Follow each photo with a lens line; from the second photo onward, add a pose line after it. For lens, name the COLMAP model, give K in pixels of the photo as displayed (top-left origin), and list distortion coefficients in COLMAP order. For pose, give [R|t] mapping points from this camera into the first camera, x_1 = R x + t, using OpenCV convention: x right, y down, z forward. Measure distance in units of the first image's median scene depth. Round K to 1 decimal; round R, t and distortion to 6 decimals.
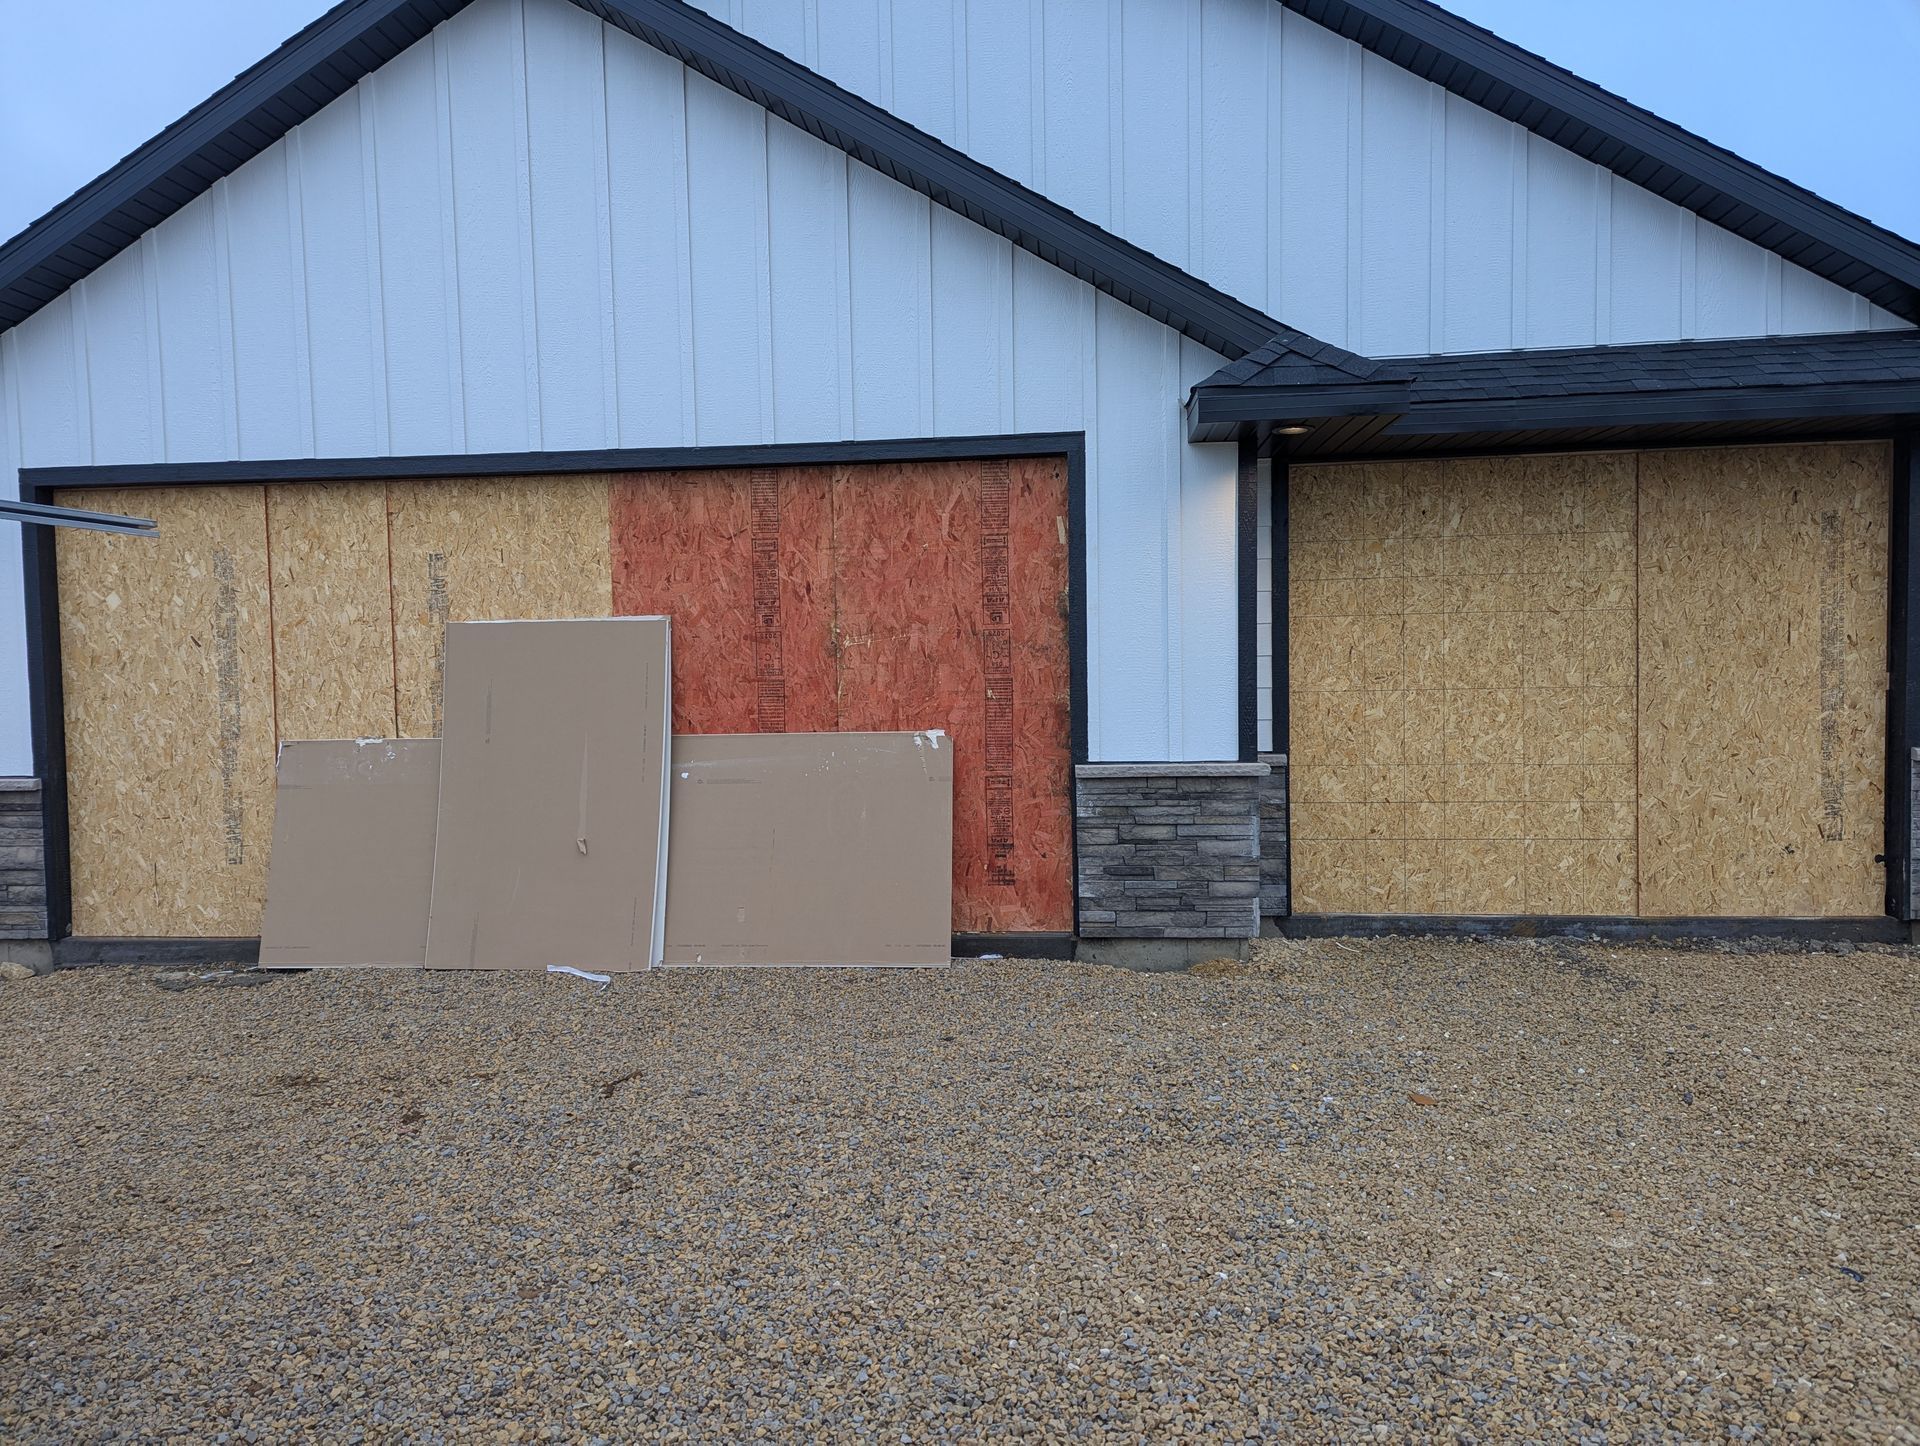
lens RADIAL K [[1352.5, 0, 953.8], [0, 1352.5, 738.9], [0, 0, 1]] dist [0.060836, -0.054205]
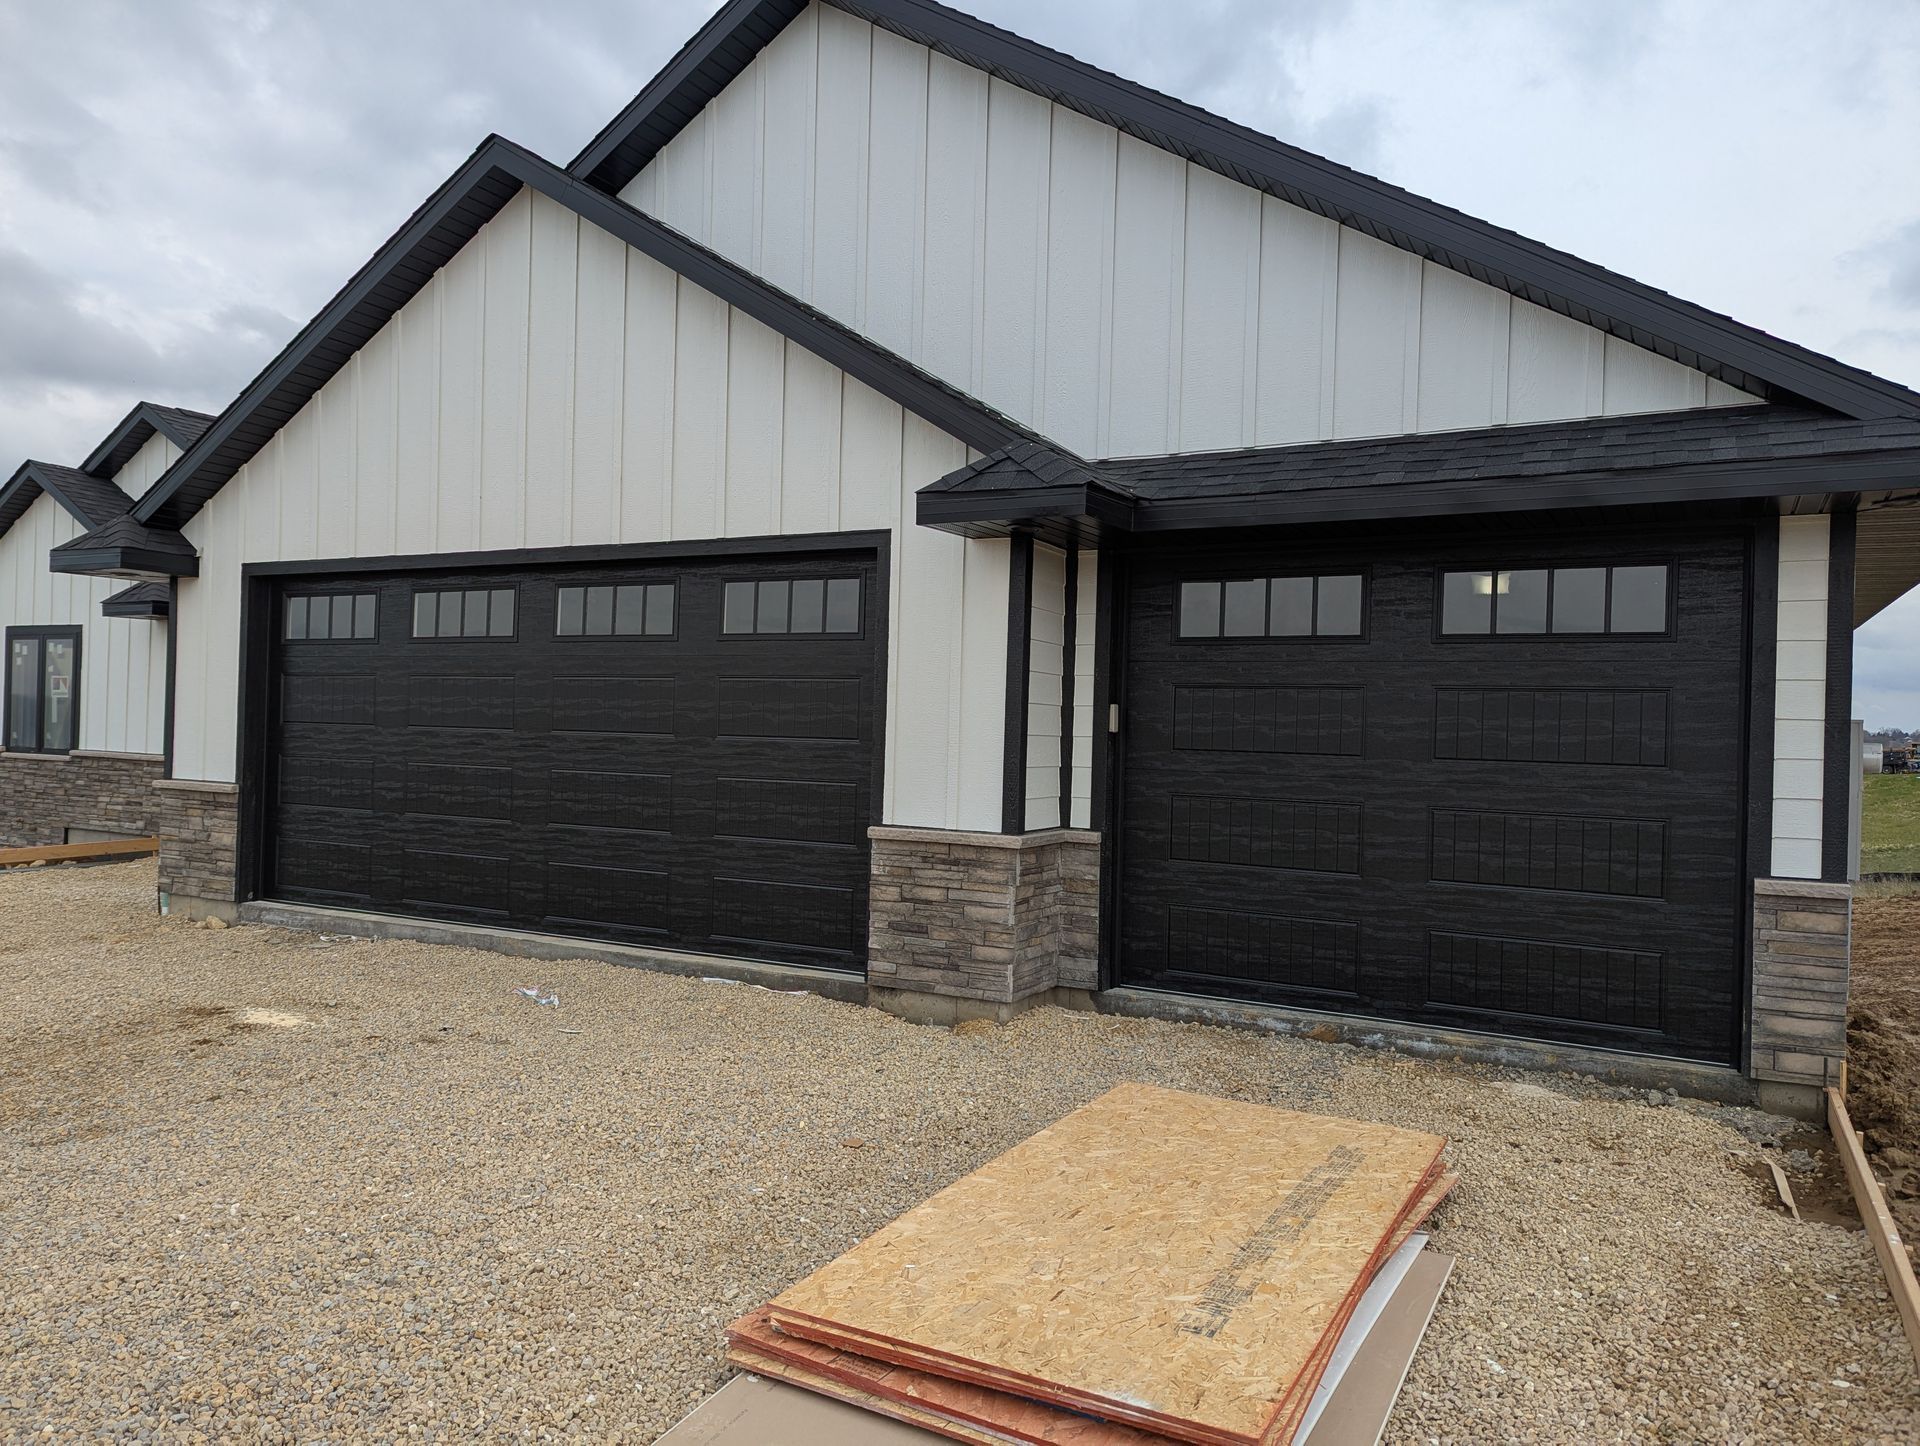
lens RADIAL K [[1352.5, 0, 957.1], [0, 1352.5, 713.1], [0, 0, 1]] dist [0.060836, -0.054205]
pose [[0.921875, 0.039835, -0.385436, 0.579160], [-0.063887, 0.996714, -0.049793, -0.022359], [0.382186, 0.070527, 0.921390, 0.001501]]
